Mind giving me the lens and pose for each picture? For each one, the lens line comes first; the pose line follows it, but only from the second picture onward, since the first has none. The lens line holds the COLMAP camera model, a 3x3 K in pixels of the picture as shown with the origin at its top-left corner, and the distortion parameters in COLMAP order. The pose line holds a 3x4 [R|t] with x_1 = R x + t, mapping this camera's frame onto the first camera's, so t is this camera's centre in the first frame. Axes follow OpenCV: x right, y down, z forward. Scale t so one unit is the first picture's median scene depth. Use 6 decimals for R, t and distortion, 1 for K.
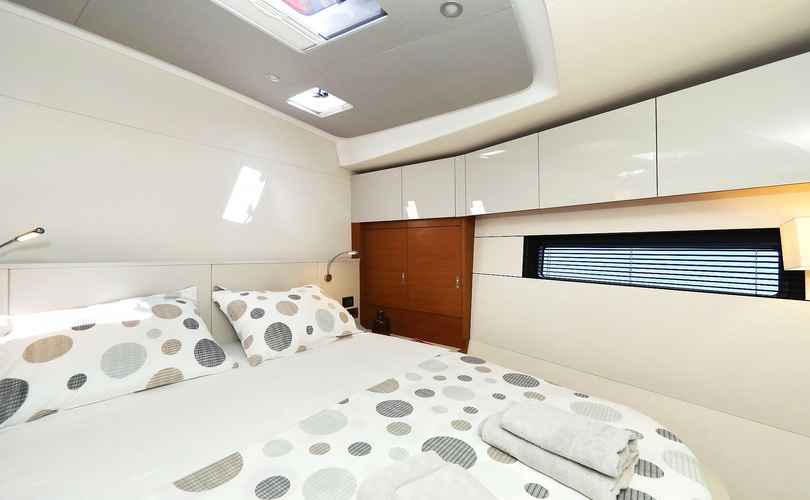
lens RADIAL K [[329.8, 0, 405.0], [0, 329.8, 250.0], [0, 0, 1]] dist [-0.000847, -0.000182]
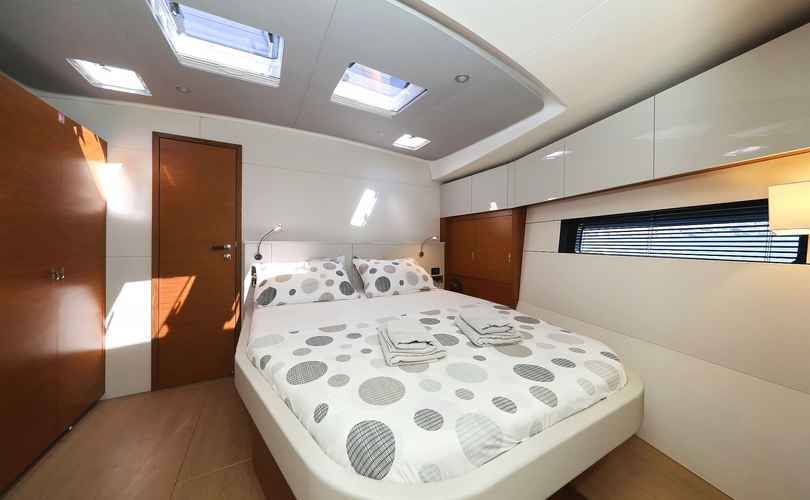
lens RADIAL K [[264.7, 0, 403.2], [0, 264.7, 242.9], [0, 0, 1]] dist [0.000000, -0.000024]
pose [[0.908297, -0.011815, -0.418159, 0.272101], [0.010857, 0.999930, -0.004670, 0.049418], [0.418184, -0.000298, 0.908362, -0.196616]]
